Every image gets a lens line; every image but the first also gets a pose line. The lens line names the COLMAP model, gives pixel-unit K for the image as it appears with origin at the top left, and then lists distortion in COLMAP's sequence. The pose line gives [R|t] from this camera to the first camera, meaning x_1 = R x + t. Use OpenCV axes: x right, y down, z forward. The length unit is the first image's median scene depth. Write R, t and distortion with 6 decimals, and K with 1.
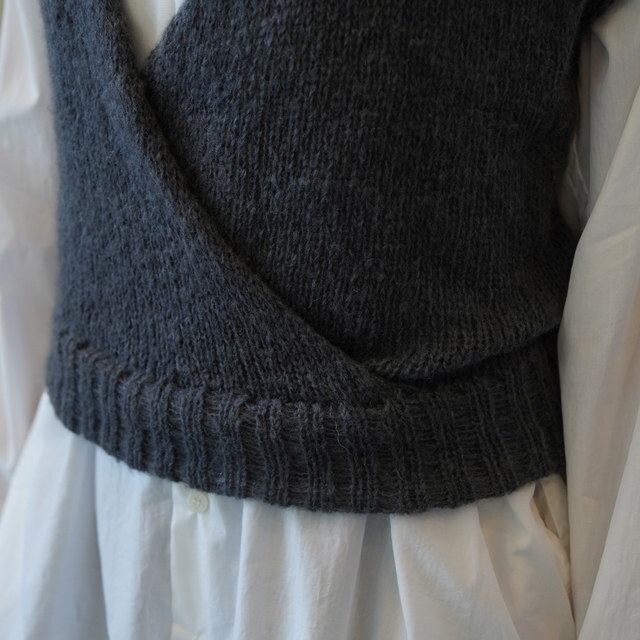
lens RADIAL K [[1174.9, 0, 320.0], [0, 1174.9, 320.0], [0, 0, 1]] dist [-0.056450, 0.463180]
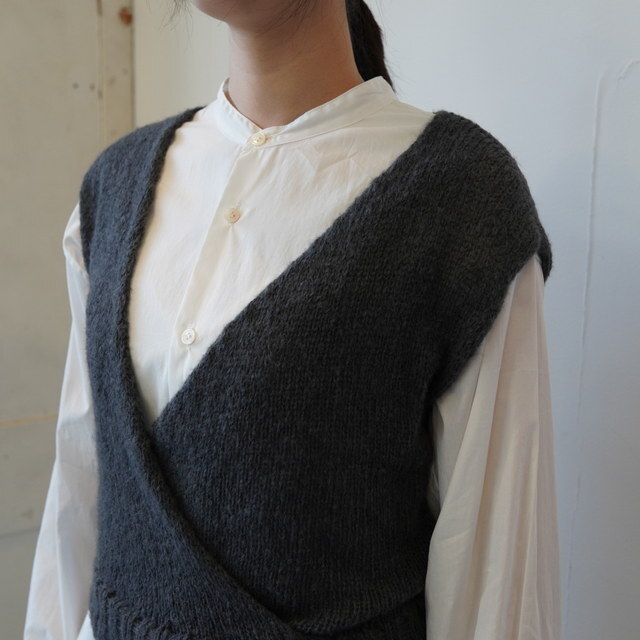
lens RADIAL K [[990.4, 0, 320.0], [0, 990.4, 320.0], [0, 0, 1]] dist [-0.084147, 0.147155]
pose [[0.999833, -0.006729, -0.016964, 0.102645], [0.004062, 0.988278, -0.152610, -0.159306], [0.017792, 0.152516, 0.988141, -0.333900]]
